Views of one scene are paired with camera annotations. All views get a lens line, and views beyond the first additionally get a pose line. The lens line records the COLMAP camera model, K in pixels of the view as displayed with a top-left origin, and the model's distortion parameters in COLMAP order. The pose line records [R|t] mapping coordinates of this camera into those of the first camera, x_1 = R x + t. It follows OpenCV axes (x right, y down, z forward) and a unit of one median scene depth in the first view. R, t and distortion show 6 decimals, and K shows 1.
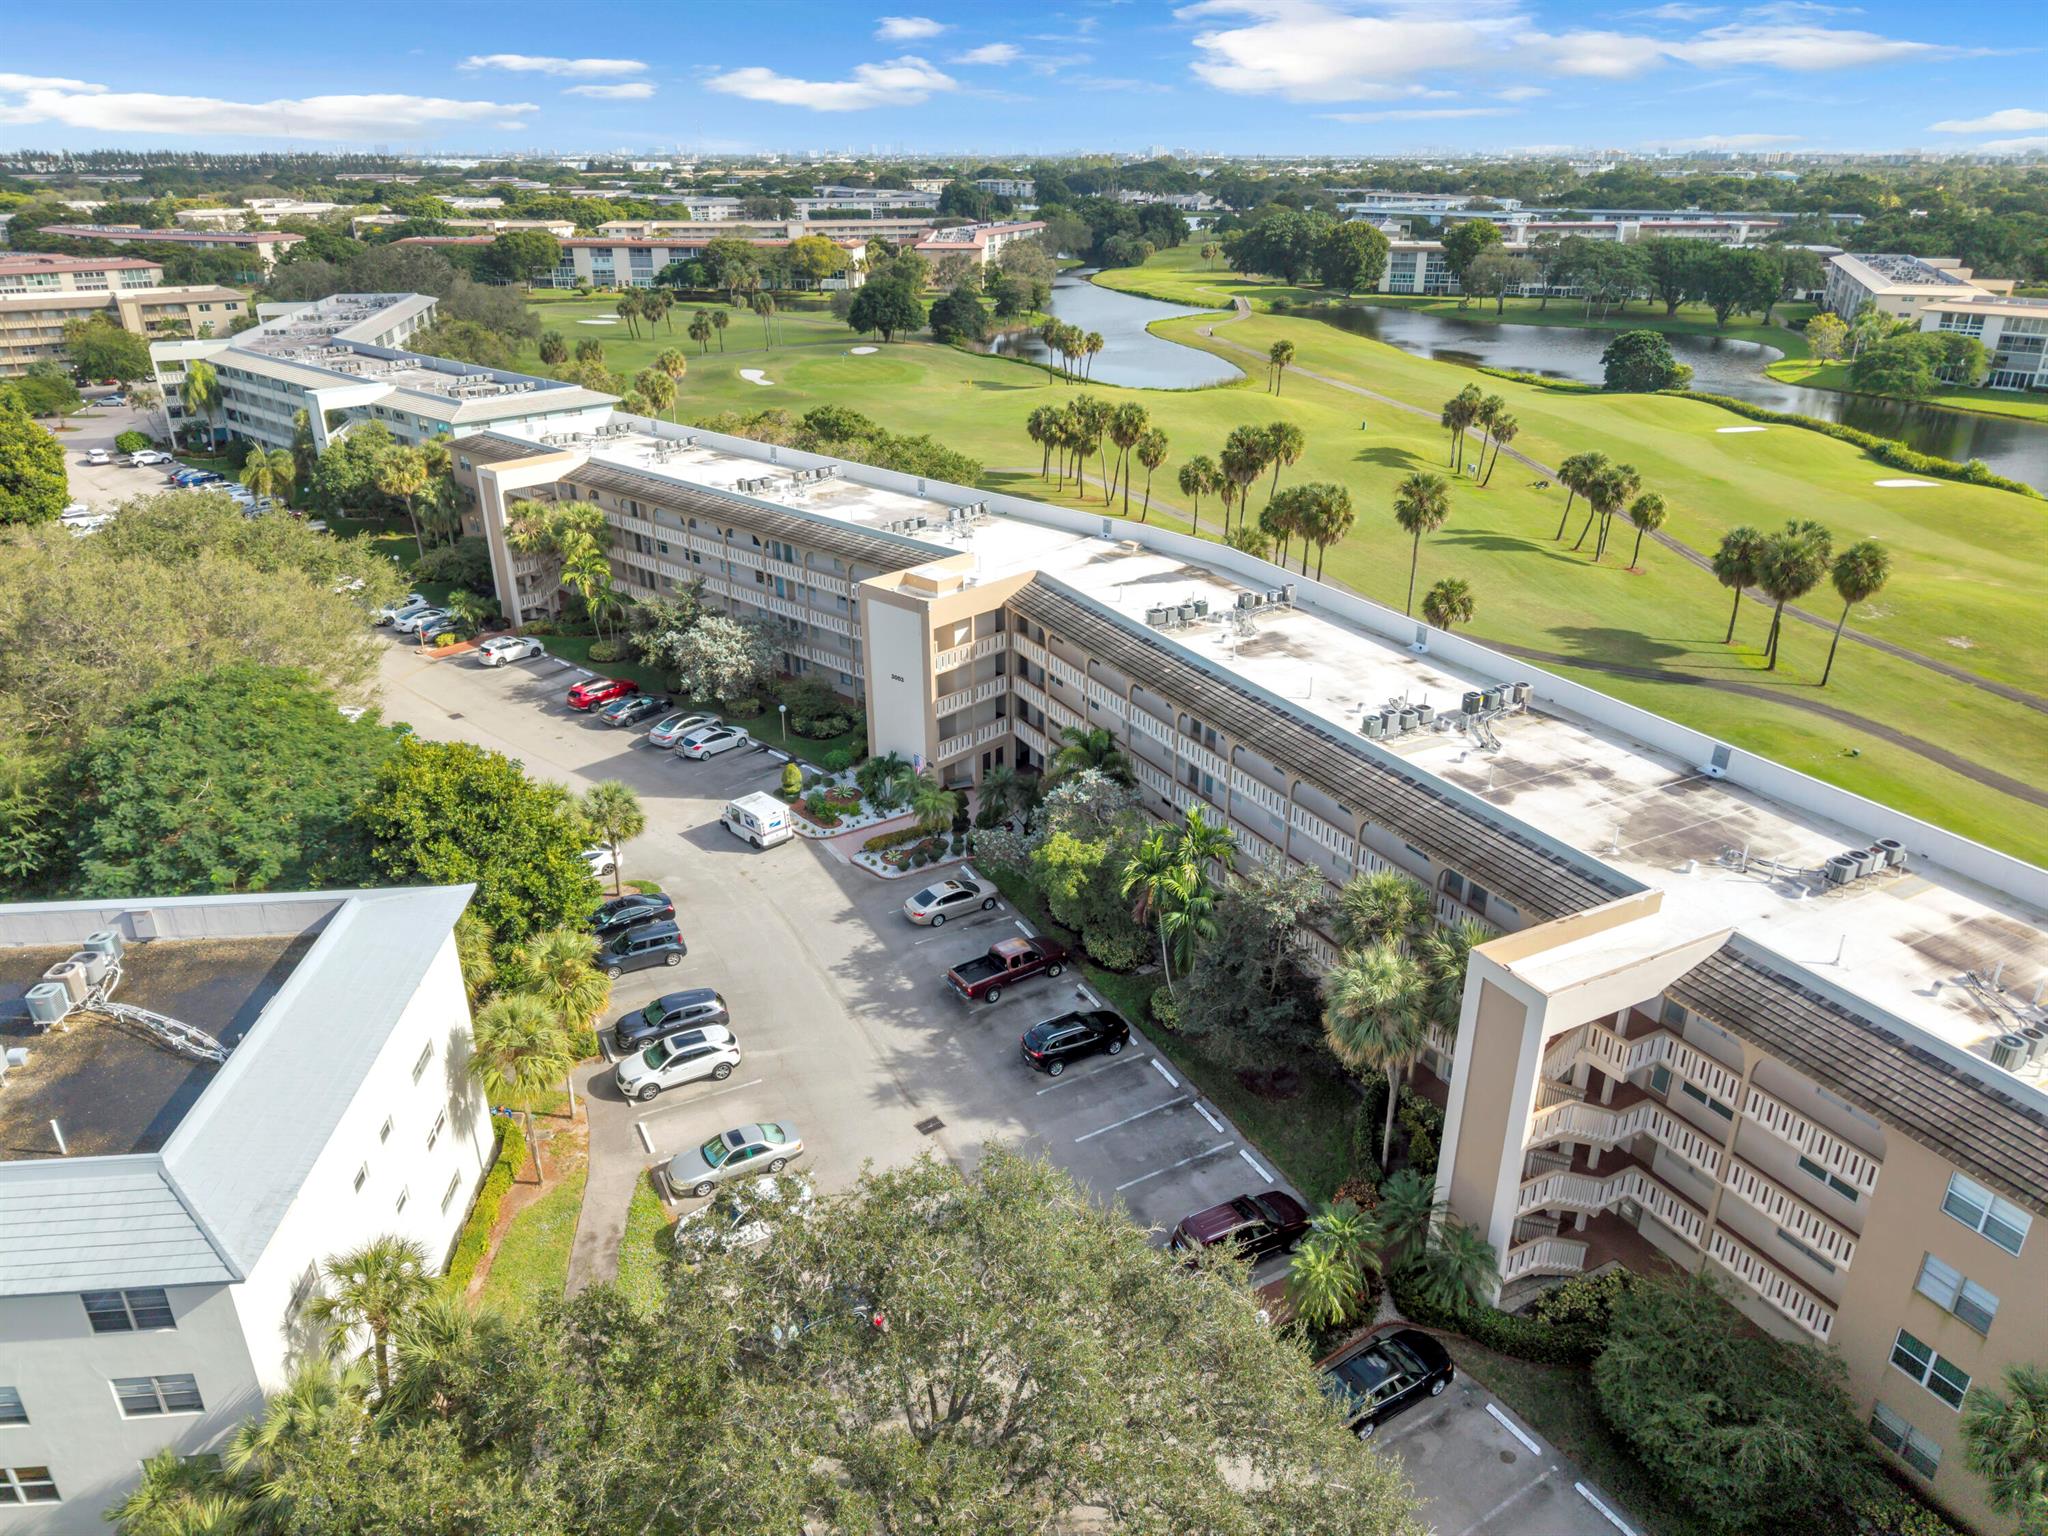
lens RADIAL K [[1378.8, 0, 1026.9], [0, 1378.8, 768.6], [0, 0, 1]] dist [0.010548, -0.003829]
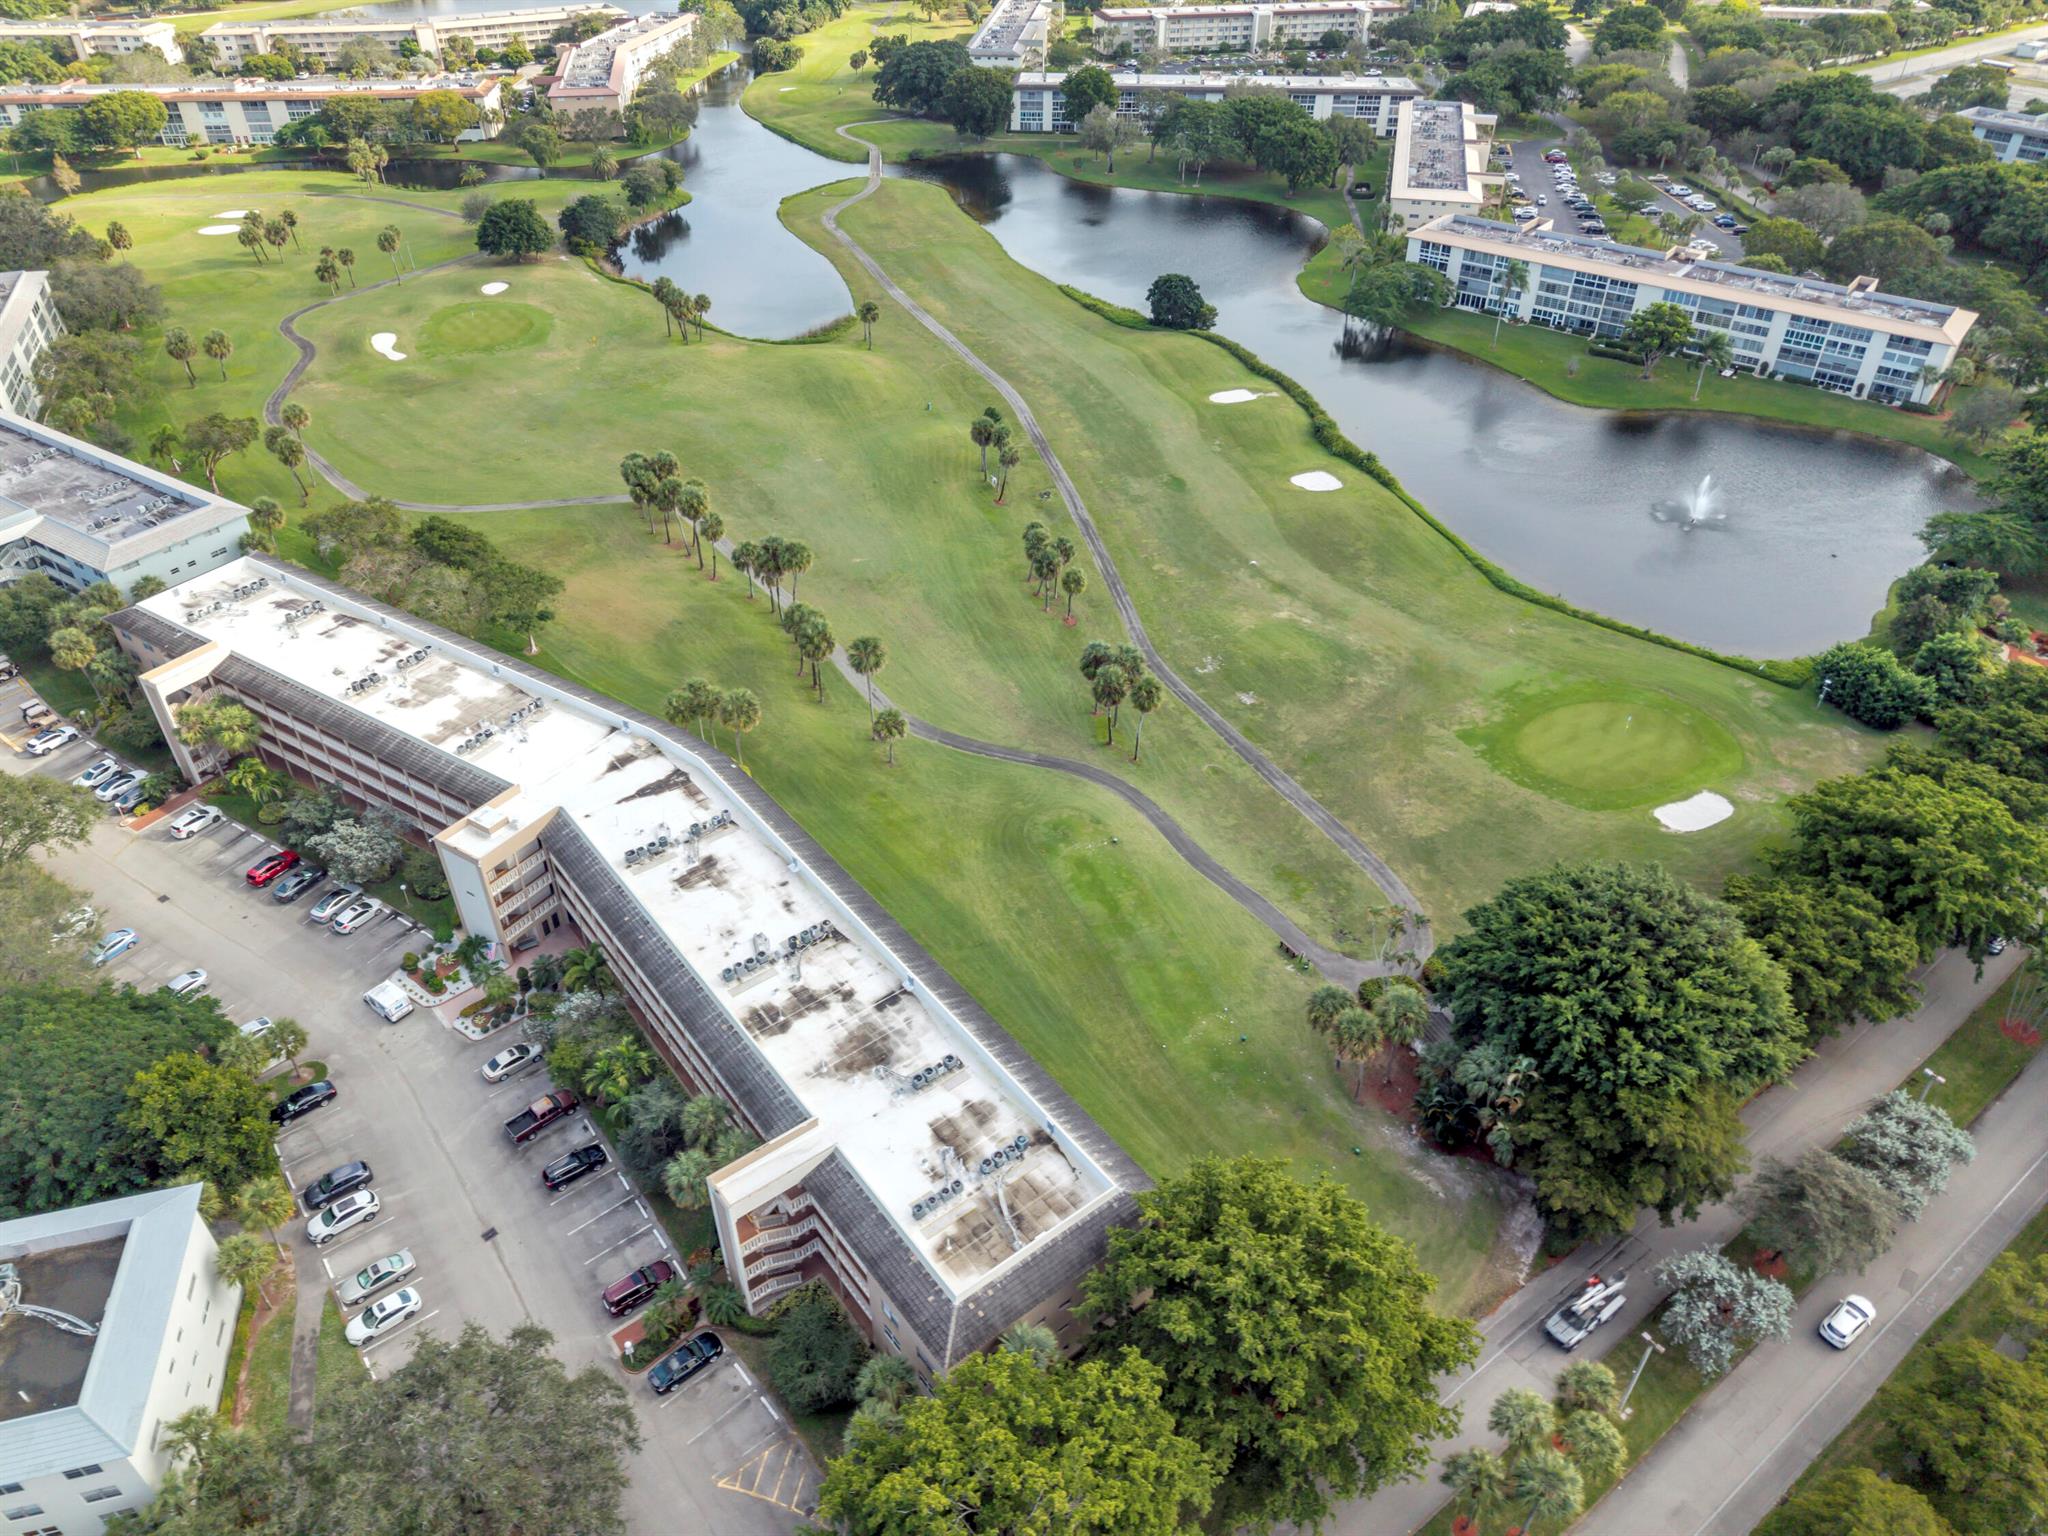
lens RADIAL K [[1378.8, 0, 1024.2], [0, 1378.8, 766.4], [0, 0, 1]] dist [0.010548, -0.003829]
pose [[0.984464, -0.100118, 0.144247, 0.320384], [0.066401, 0.972782, 0.222003, -0.532345], [-0.162548, -0.208976, 0.964317, -0.578841]]
